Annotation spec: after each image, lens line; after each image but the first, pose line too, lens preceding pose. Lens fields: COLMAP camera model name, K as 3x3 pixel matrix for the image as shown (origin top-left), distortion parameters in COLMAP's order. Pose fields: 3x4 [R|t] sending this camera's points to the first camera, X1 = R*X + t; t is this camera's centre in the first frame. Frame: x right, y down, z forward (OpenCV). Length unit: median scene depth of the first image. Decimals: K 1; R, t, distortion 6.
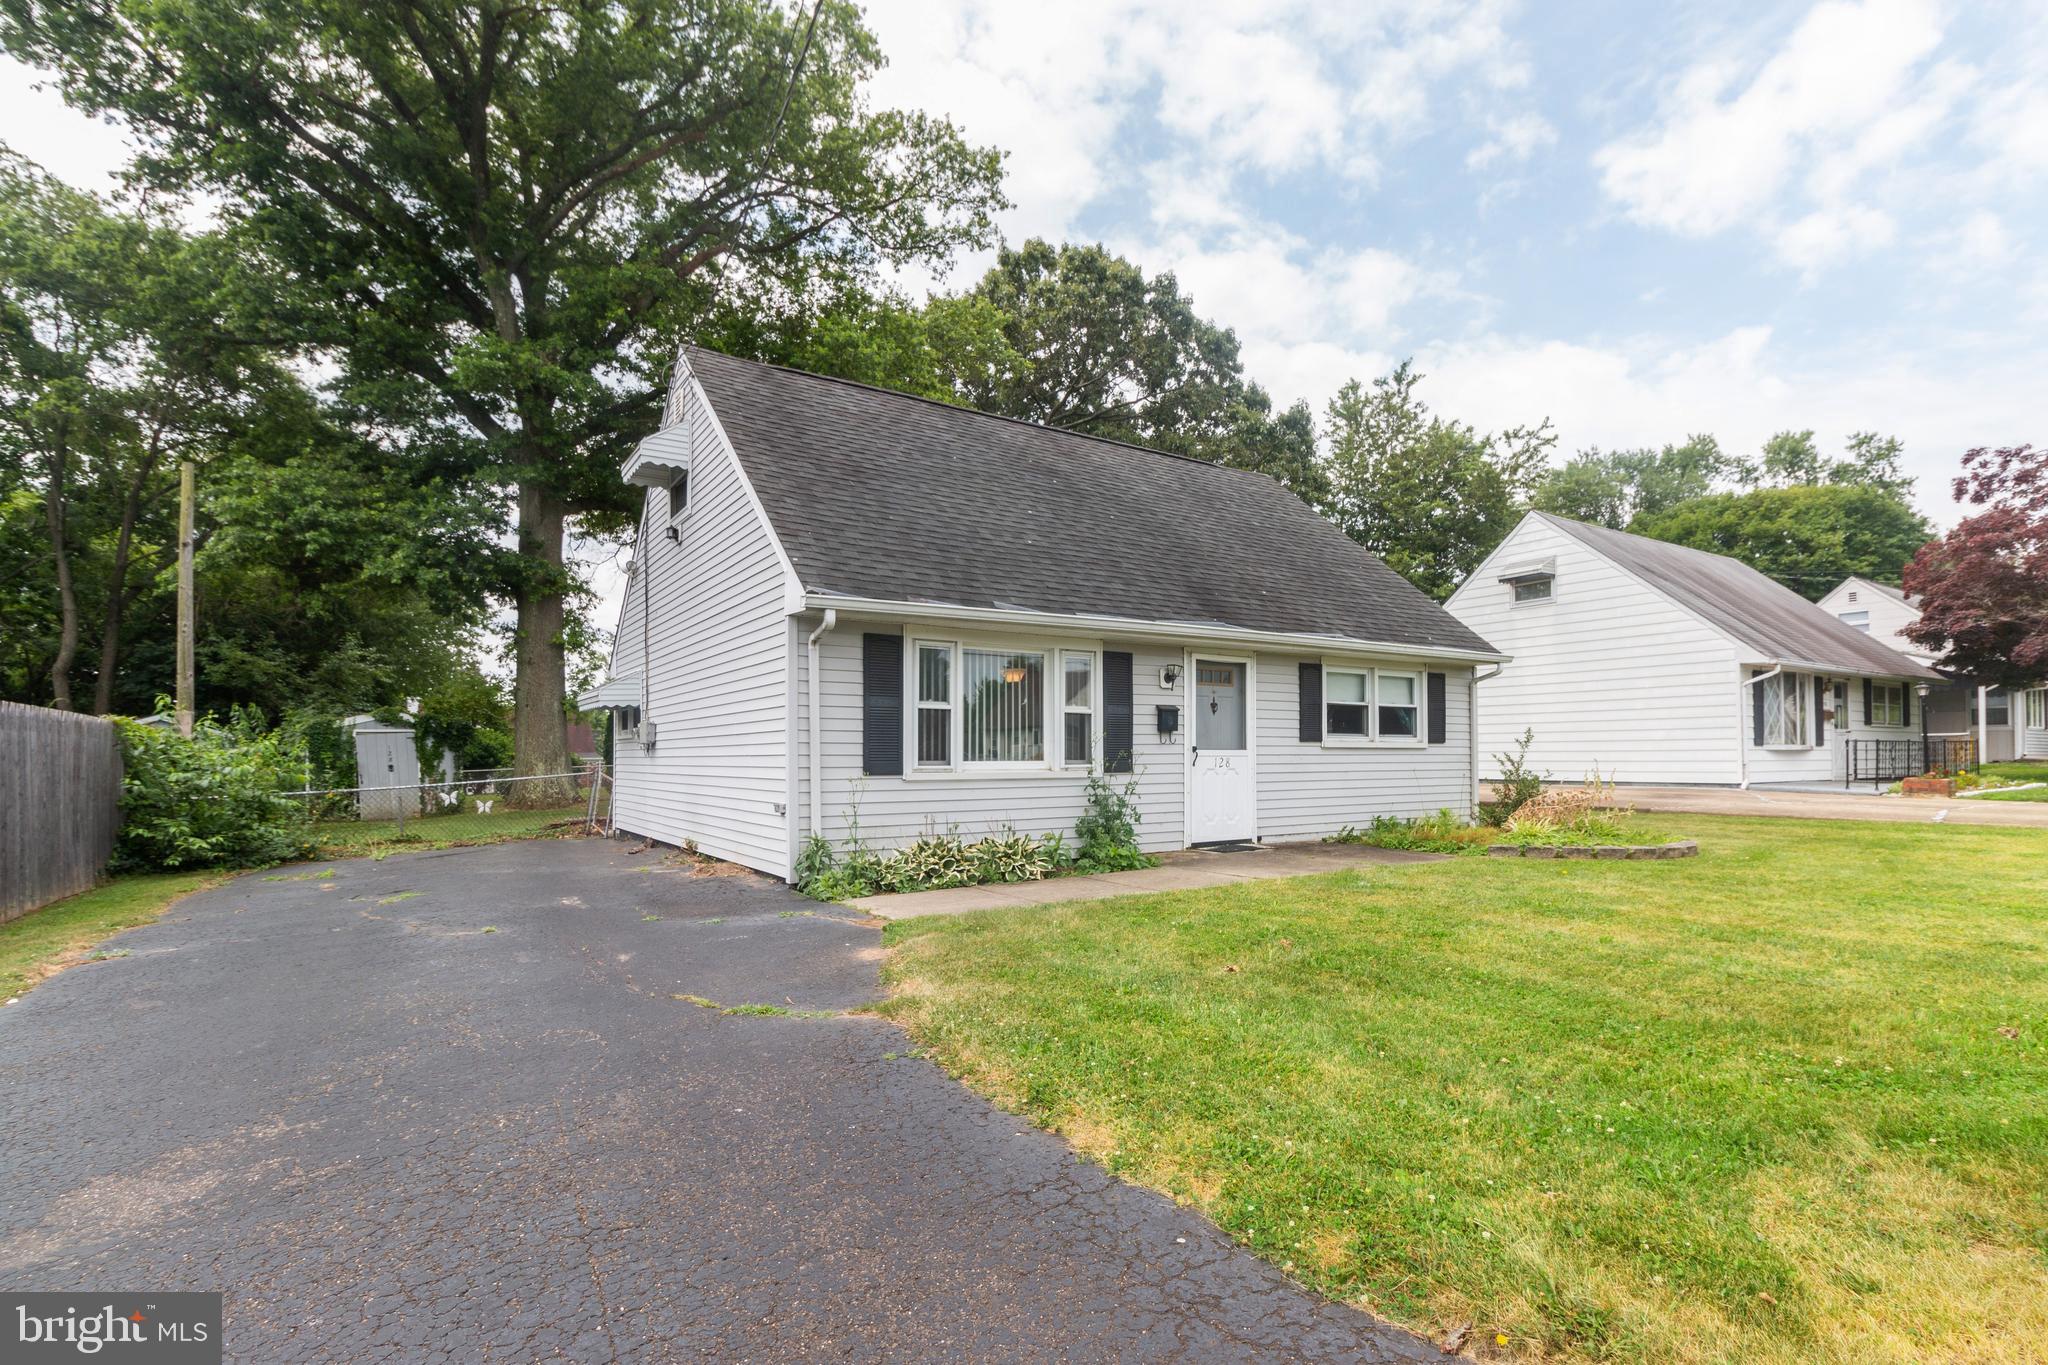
lens RADIAL K [[979.0, 0, 1067.9], [0, 979.0, 747.9], [0, 0, 1]] dist [0.003407, 0.000416]
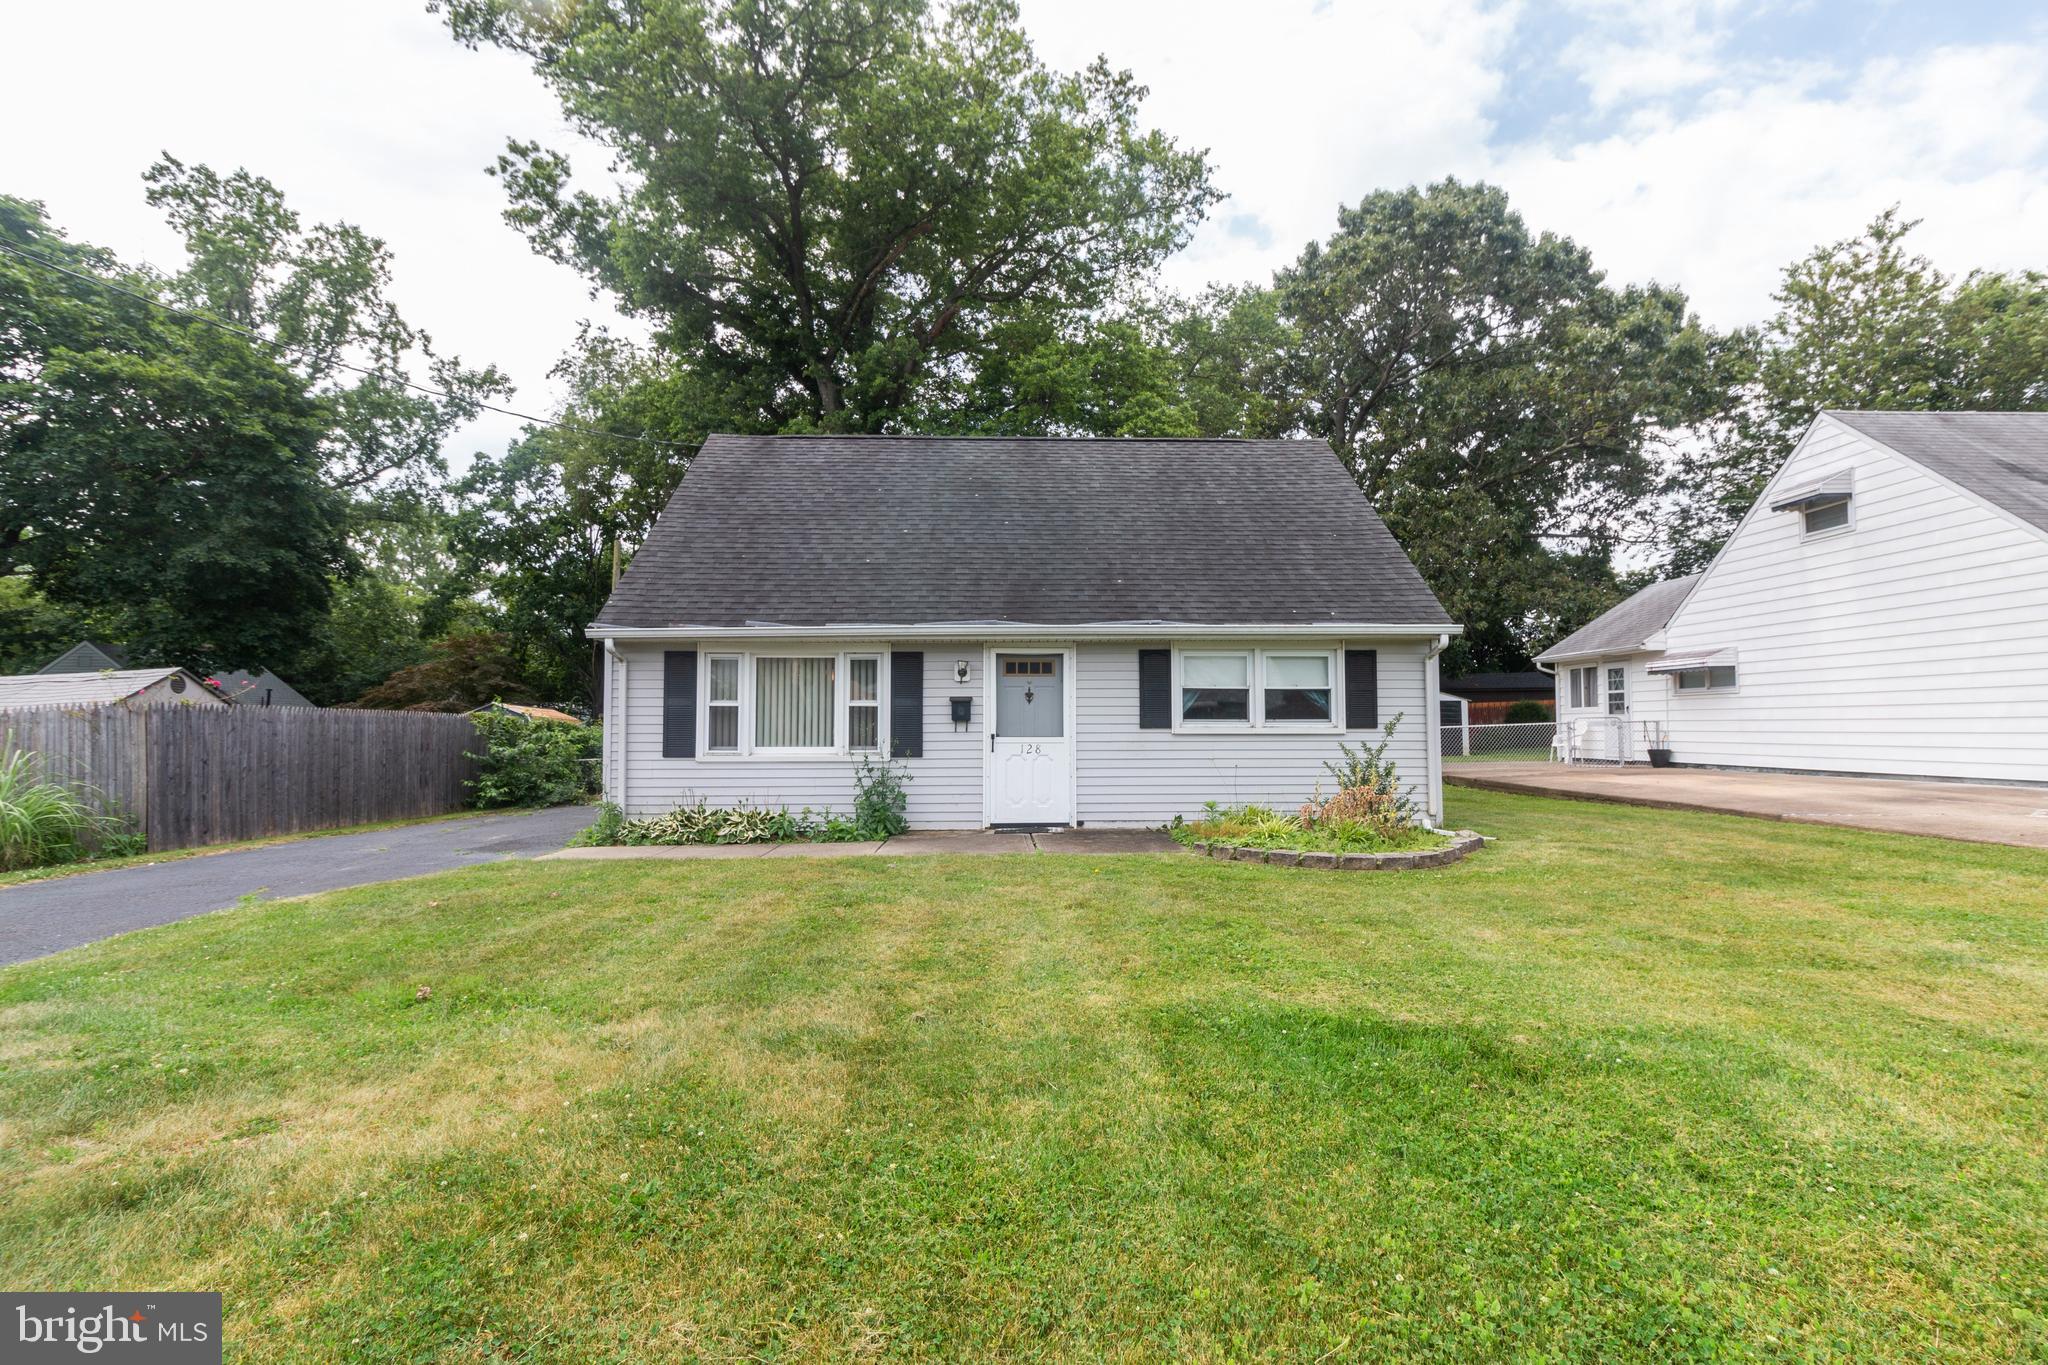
lens RADIAL K [[979.0, 0, 1033.2], [0, 979.0, 689.4], [0, 0, 1]] dist [0.003407, 0.000416]
pose [[0.838970, -0.019359, -0.543834, 0.729489], [0.002526, 0.999495, -0.031683, -0.015744], [0.544172, 0.025207, 0.838595, 0.107310]]
